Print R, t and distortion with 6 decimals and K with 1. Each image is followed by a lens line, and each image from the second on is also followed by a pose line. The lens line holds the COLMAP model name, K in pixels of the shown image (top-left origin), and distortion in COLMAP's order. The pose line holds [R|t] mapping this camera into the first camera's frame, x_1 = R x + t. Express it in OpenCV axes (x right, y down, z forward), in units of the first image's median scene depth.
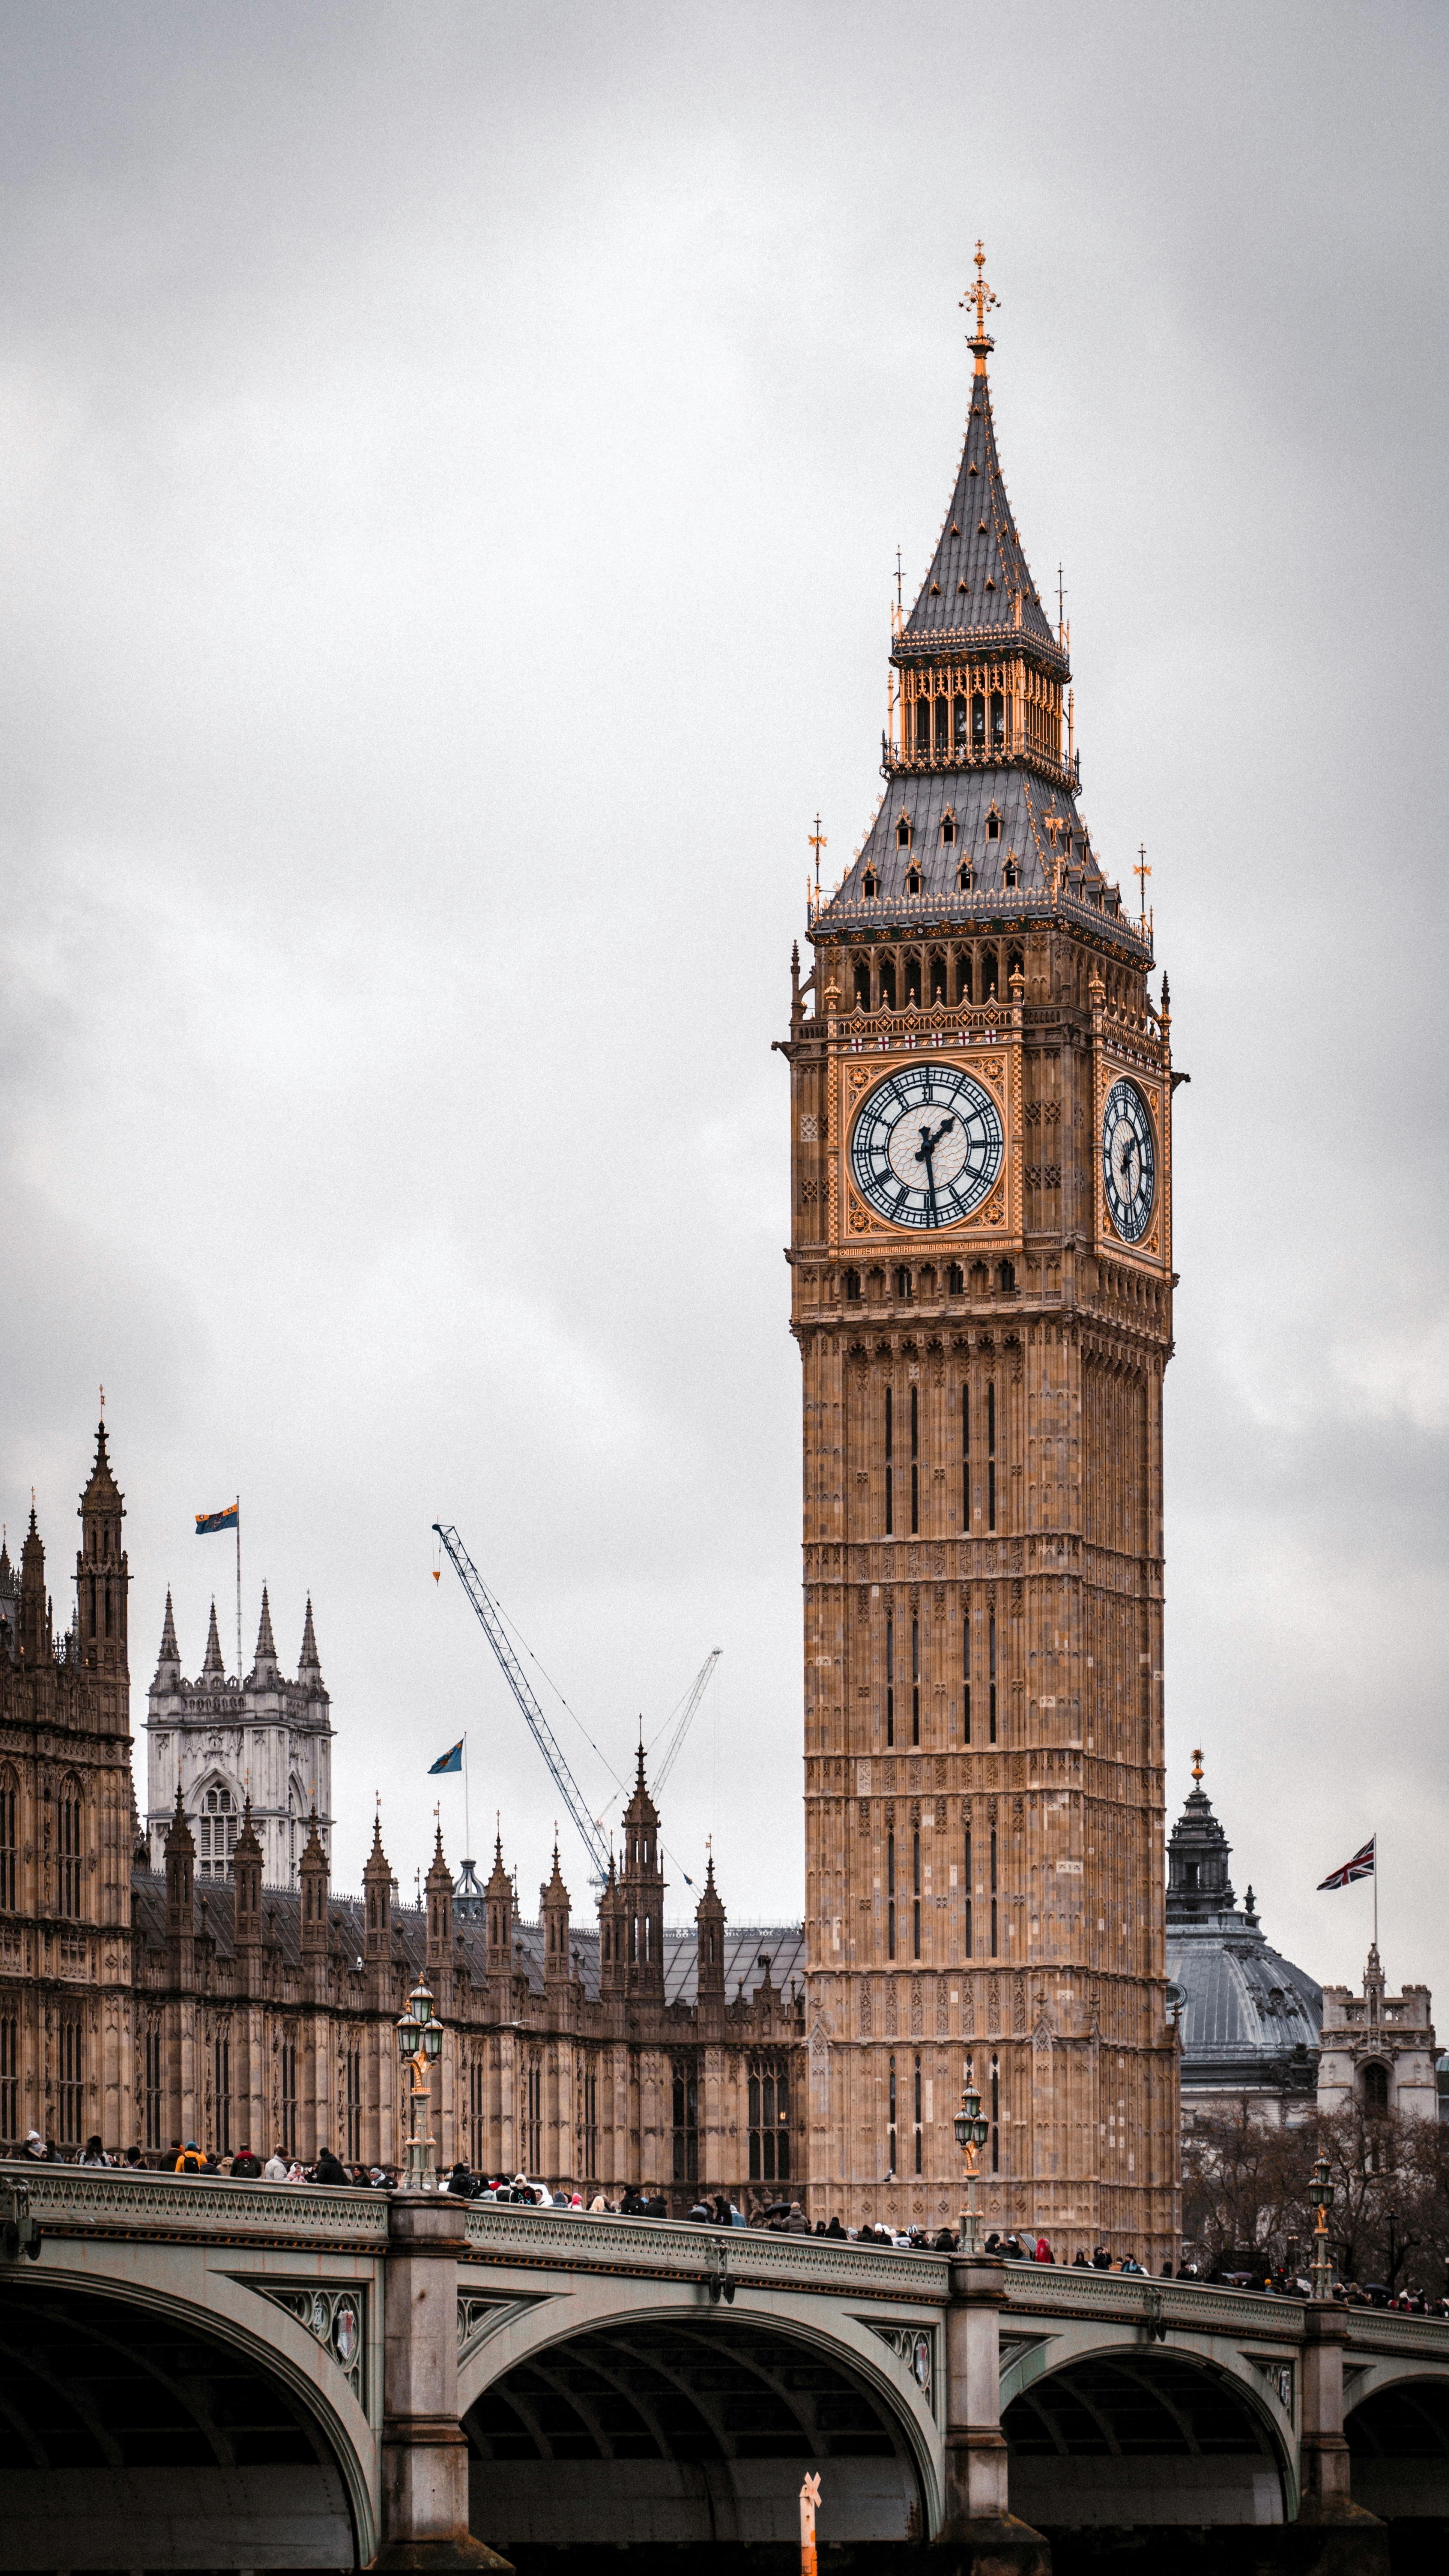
lens RADIAL K [[10099.9, 0, 724.4], [0, 10099.9, 1319.3], [0, 0, 1]] dist [-2.160354, 189.992926]
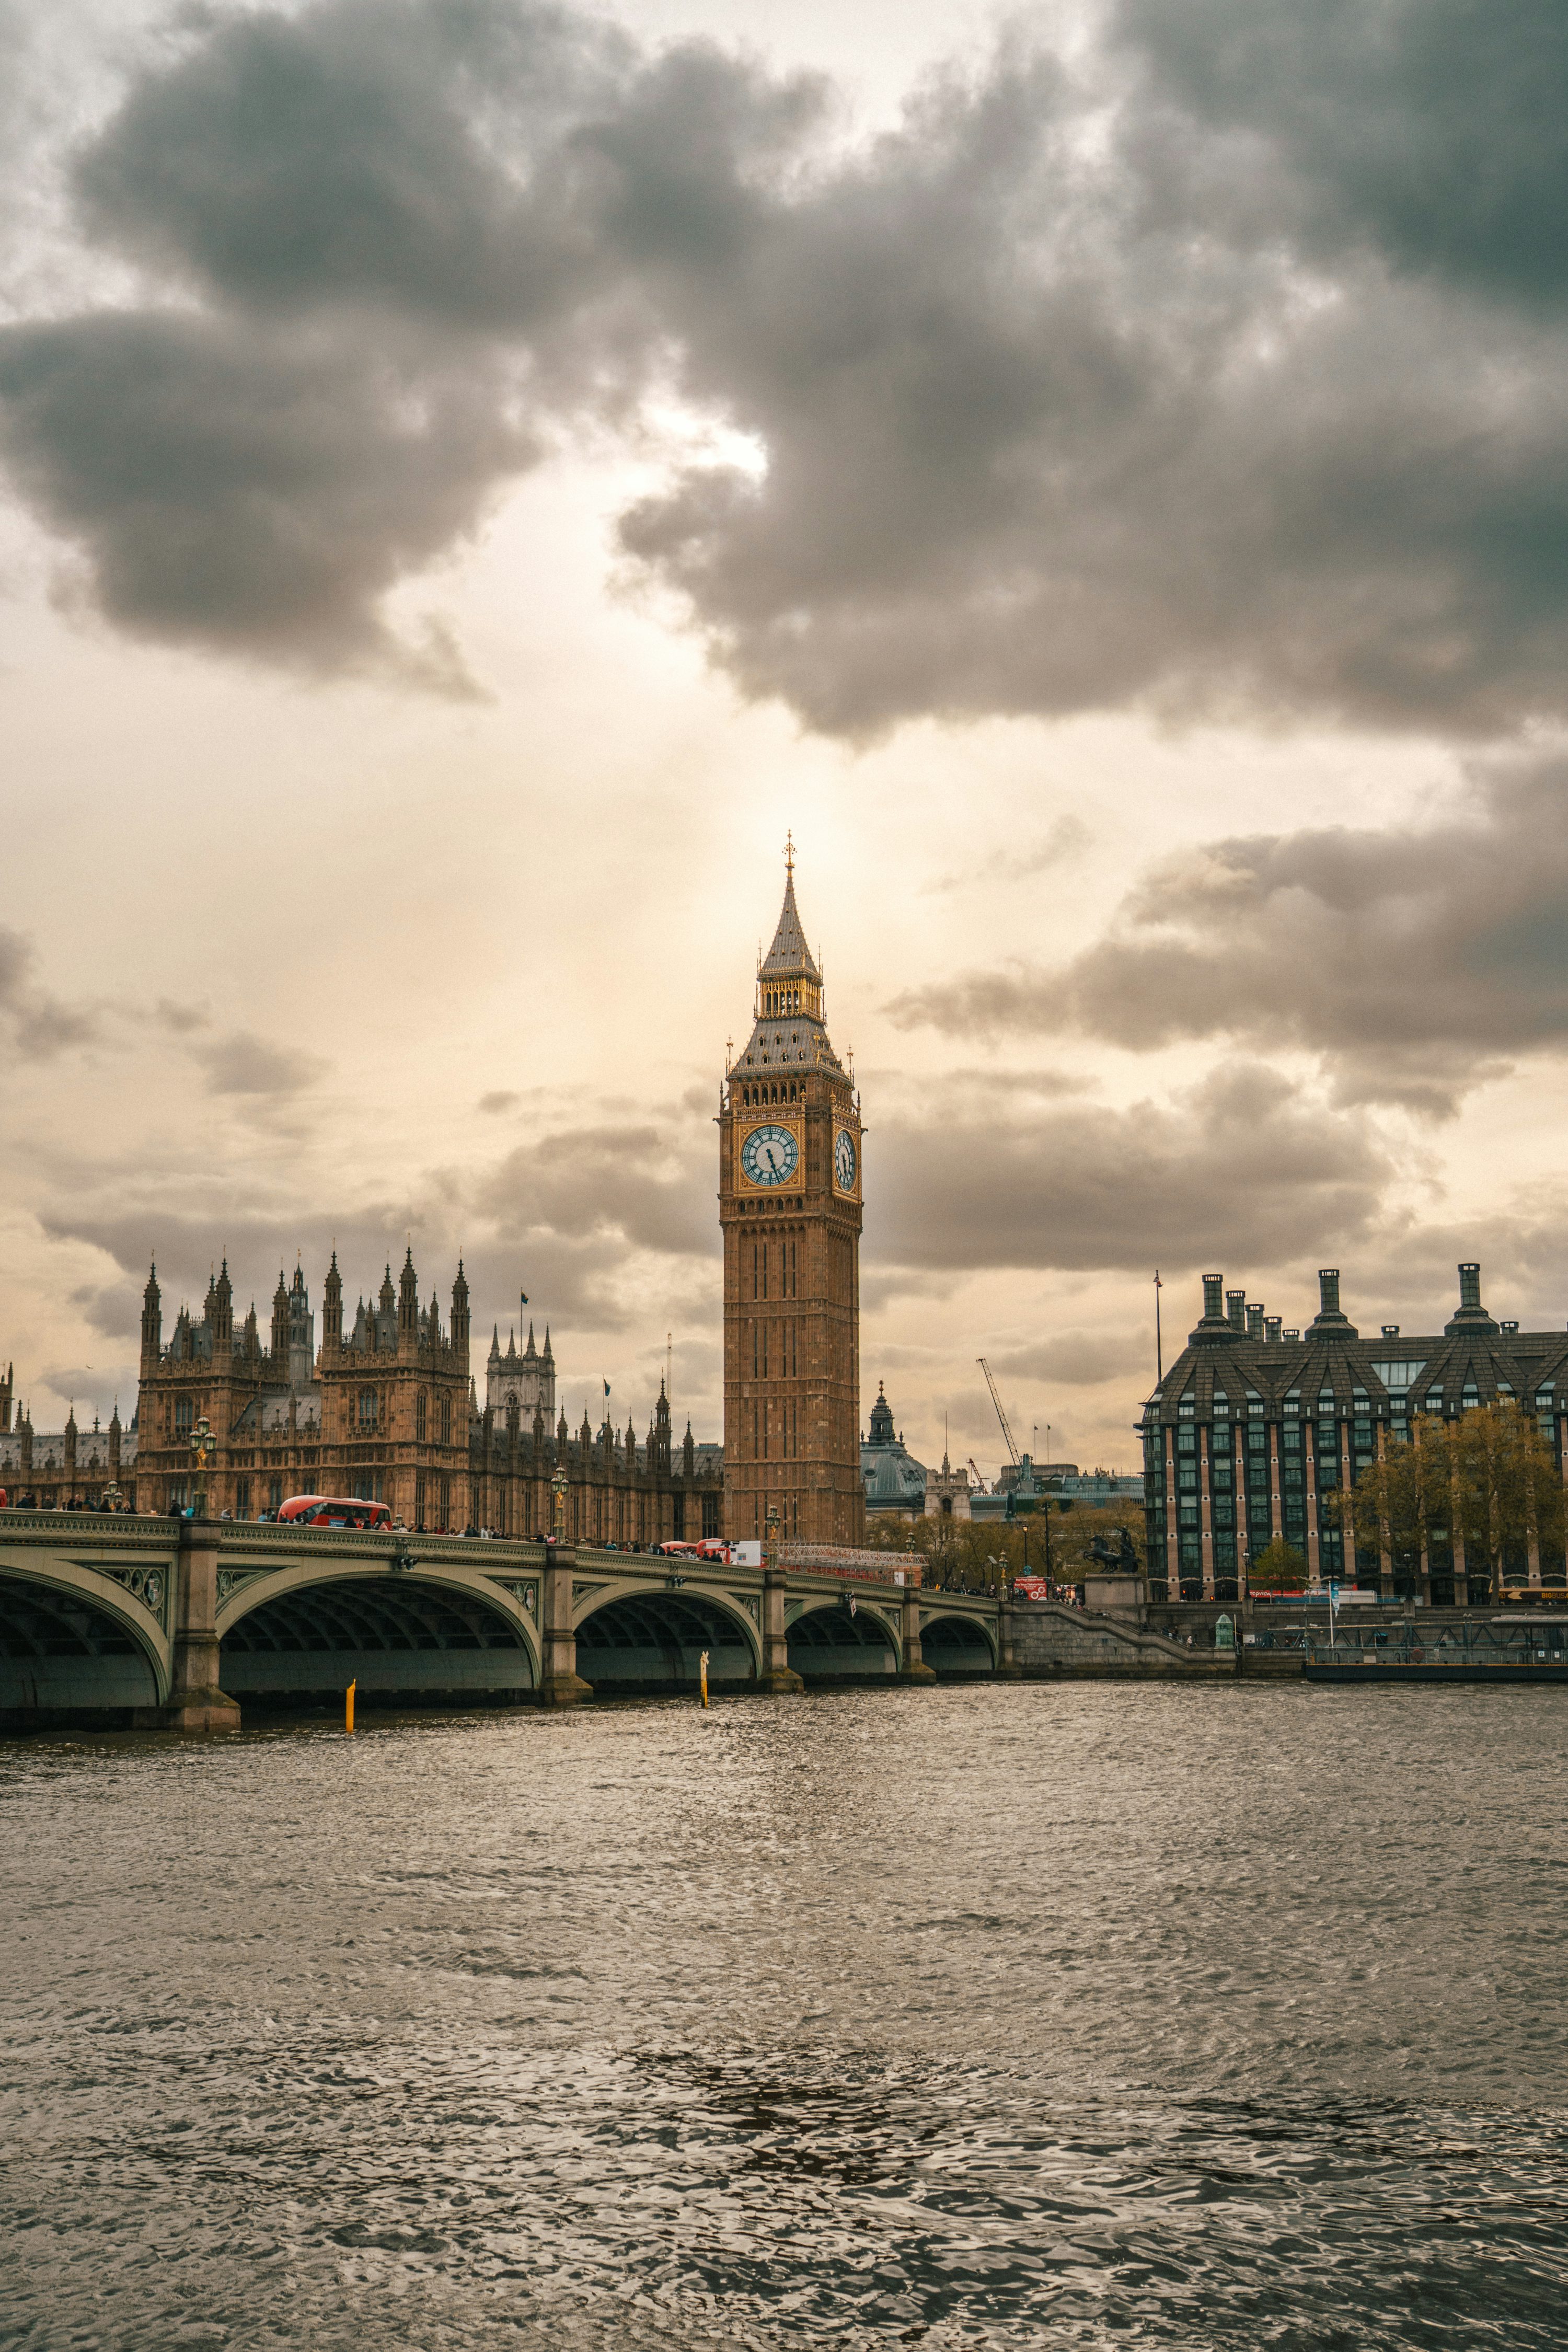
lens RADIAL K [[2977.5, 0, 790.7], [0, 2977.5, 1121.5], [0, 0, 1]] dist [0.157899, 0.003959]
pose [[0.999859, -0.000201, 0.016773, 0.012300], [0.001182, 0.998285, -0.058533, 0.020483], [-0.016733, 0.058544, 0.998145, 0.202038]]
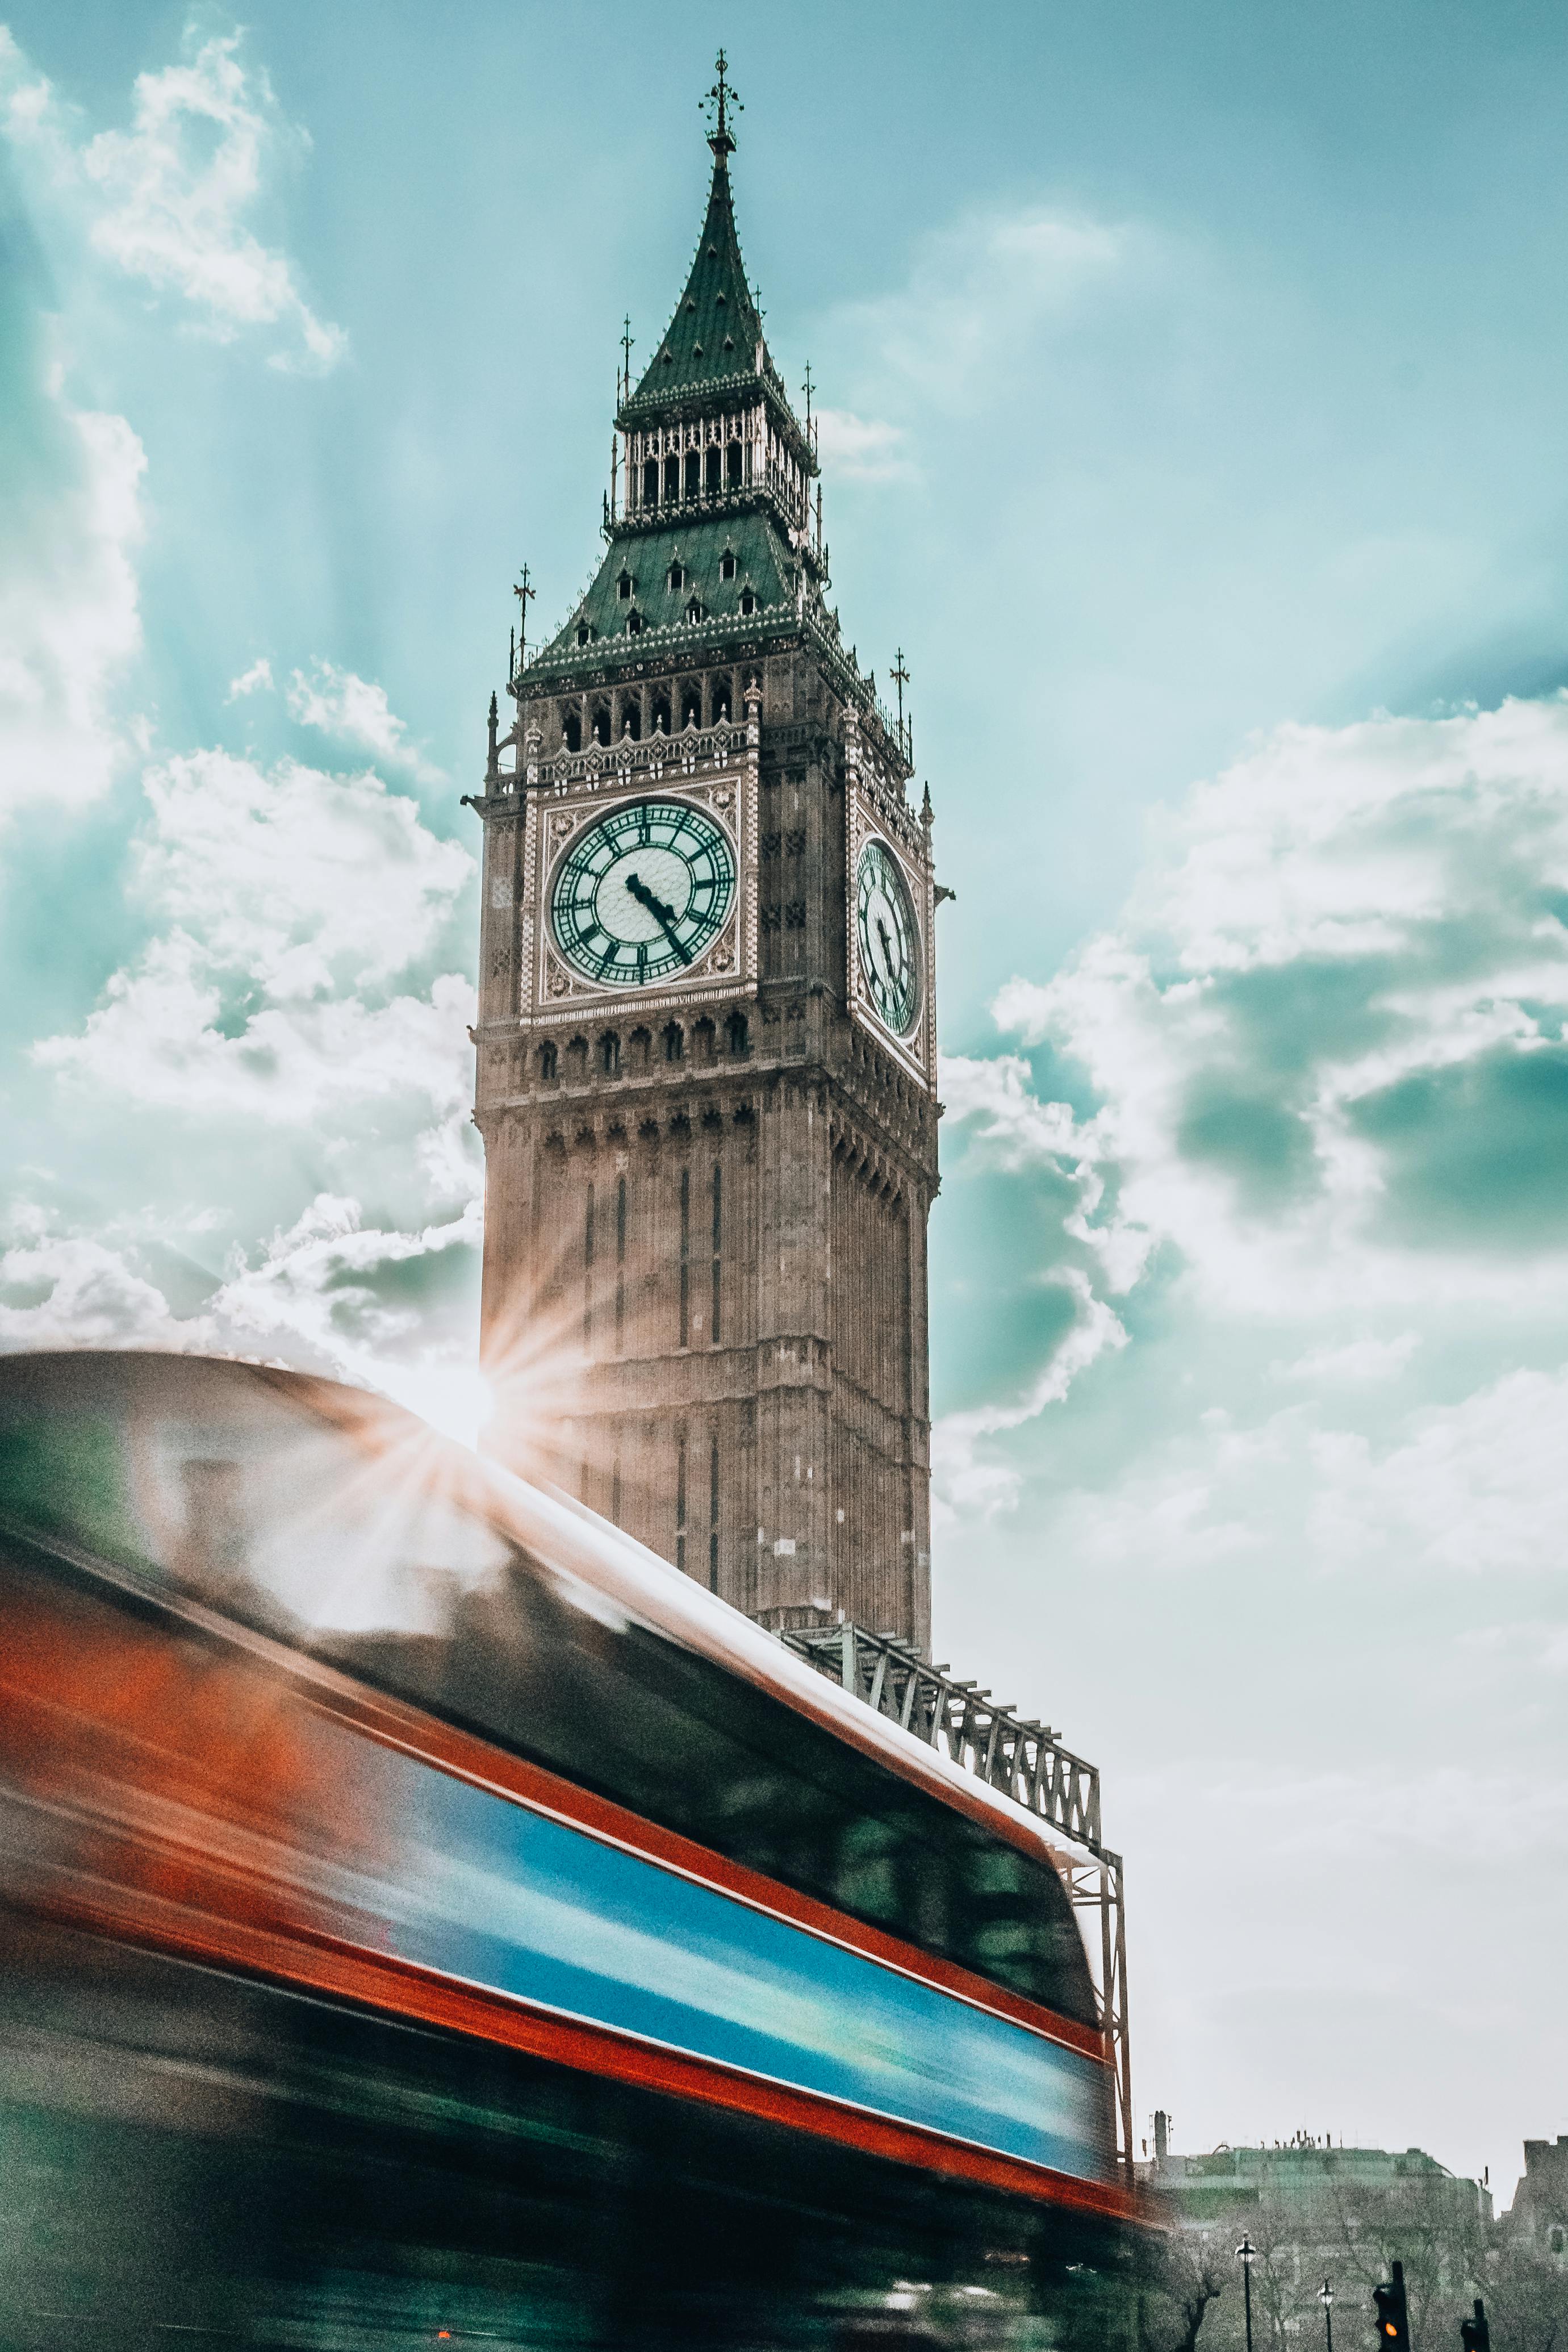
lens RADIAL K [[3425.5, 0, 839.7], [0, 3425.5, 1239.1], [0, 0, 1]] dist [-0.023515, -0.045446]
pose [[0.999105, 0.010383, 0.041001, 0.025055], [-0.001393, 0.976950, -0.213464, 0.069922], [-0.042272, 0.213216, 0.976090, 0.734088]]
